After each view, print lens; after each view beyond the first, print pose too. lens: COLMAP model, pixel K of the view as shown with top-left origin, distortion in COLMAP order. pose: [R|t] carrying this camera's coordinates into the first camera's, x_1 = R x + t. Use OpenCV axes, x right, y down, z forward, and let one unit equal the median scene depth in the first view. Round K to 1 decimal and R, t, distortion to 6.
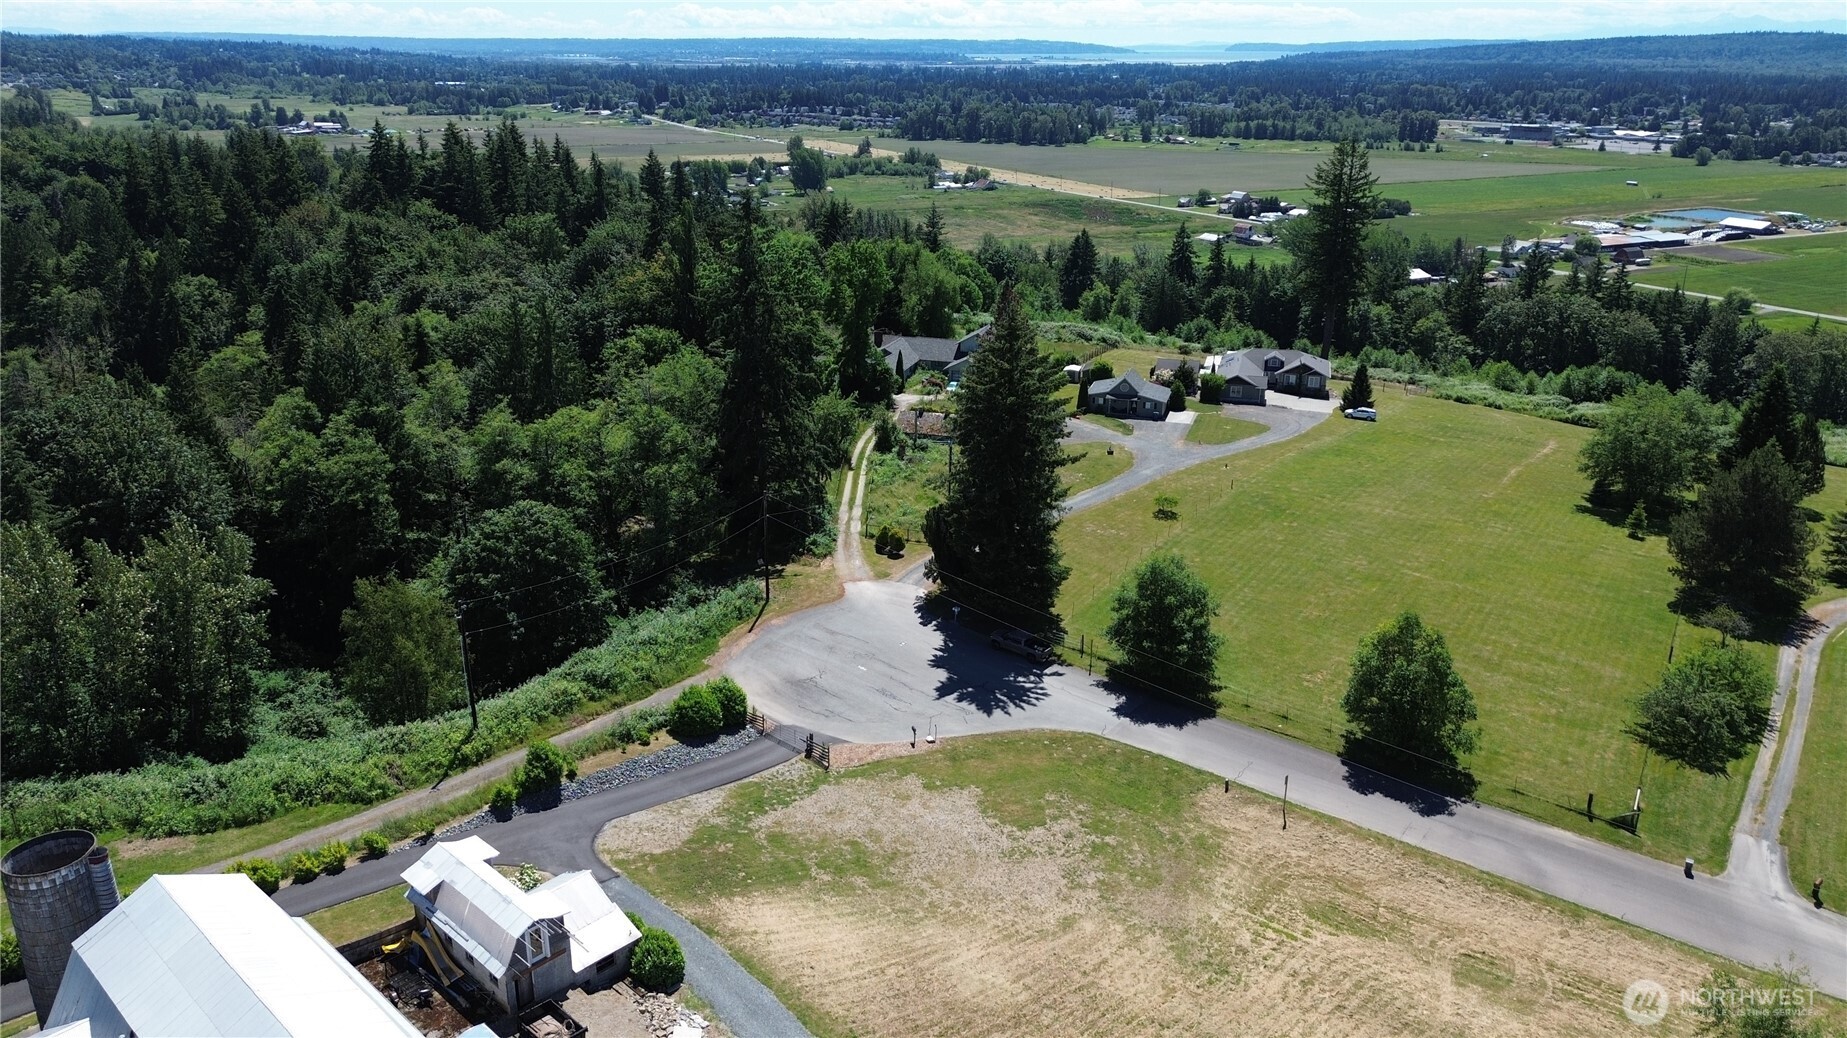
lens RADIAL K [[1319.1, 0, 923.5], [0, 1319.1, 519.0], [0, 0, 1]] dist [0.078387, -0.077270]
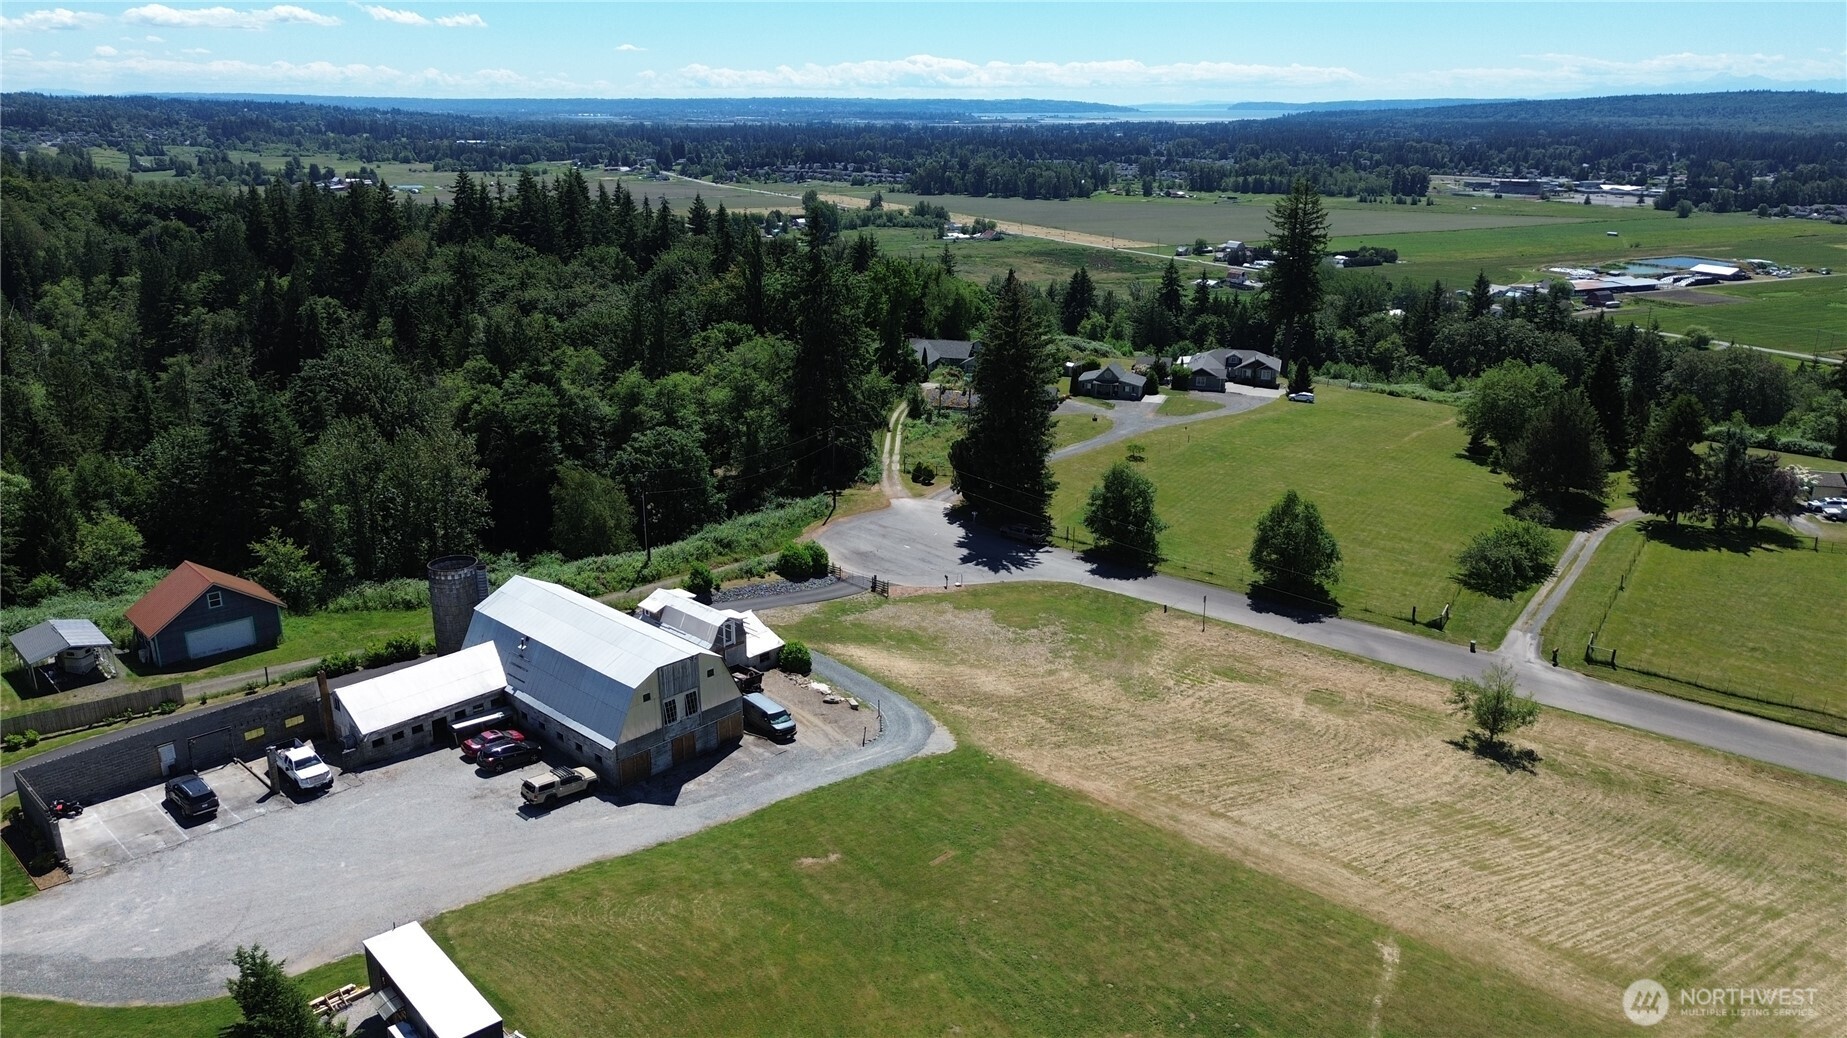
lens RADIAL K [[1304.6, 0, 920.9], [0, 1304.6, 521.7], [0, 0, 1]] dist [0.092594, -0.103419]
pose [[0.999972, 0.001219, -0.007436, -0.013218], [-0.001480, 0.999380, -0.035176, 0.081264], [0.007389, 0.035186, 0.999353, -0.216902]]
